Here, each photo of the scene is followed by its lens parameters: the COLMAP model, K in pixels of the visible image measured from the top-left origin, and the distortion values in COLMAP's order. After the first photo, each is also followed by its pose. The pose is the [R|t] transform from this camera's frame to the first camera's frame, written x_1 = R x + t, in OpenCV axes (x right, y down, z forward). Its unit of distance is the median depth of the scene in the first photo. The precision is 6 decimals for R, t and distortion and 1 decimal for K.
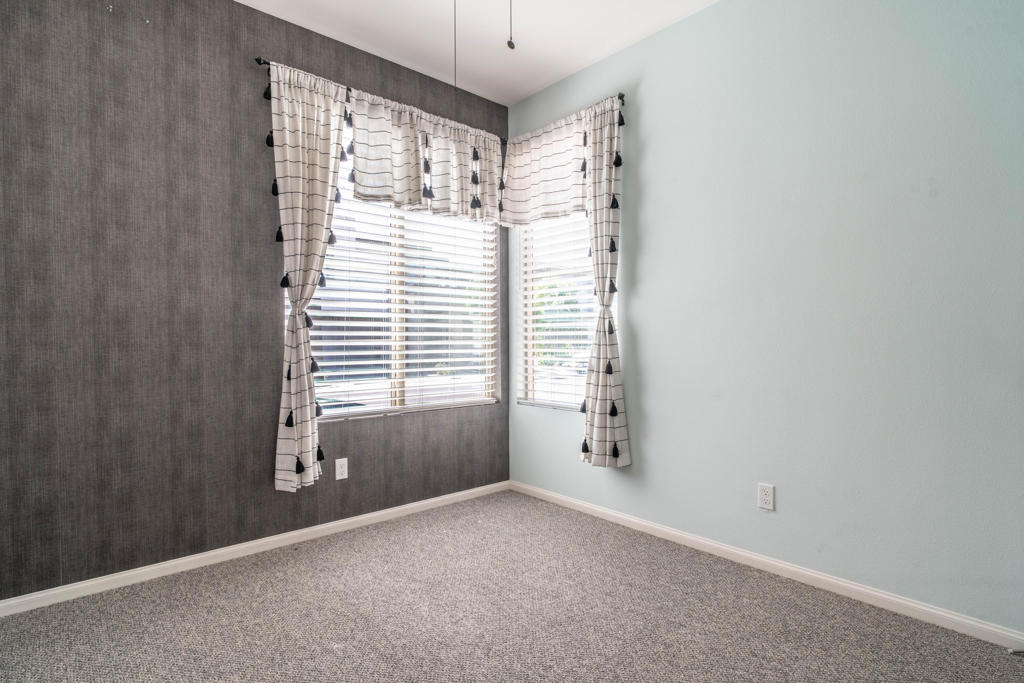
lens RADIAL K [[533.6, 0, 512.7], [0, 533.6, 343.0], [0, 0, 1]] dist [-0.018338, 0.005217]
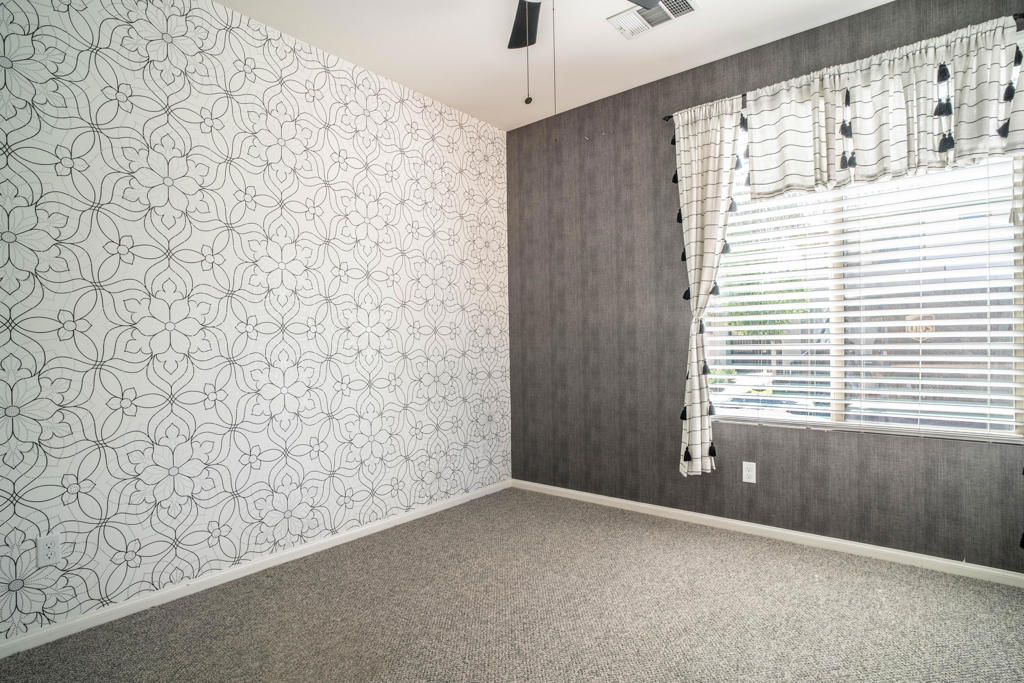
lens RADIAL K [[533.6, 0, 512.3], [0, 533.6, 341.0], [0, 0, 1]] dist [-0.018338, 0.005217]
pose [[0.155597, -0.007643, -0.987791, 0.619788], [0.006115, 0.999958, -0.006773, -0.008101], [0.987802, -0.004987, 0.155637, 0.411724]]
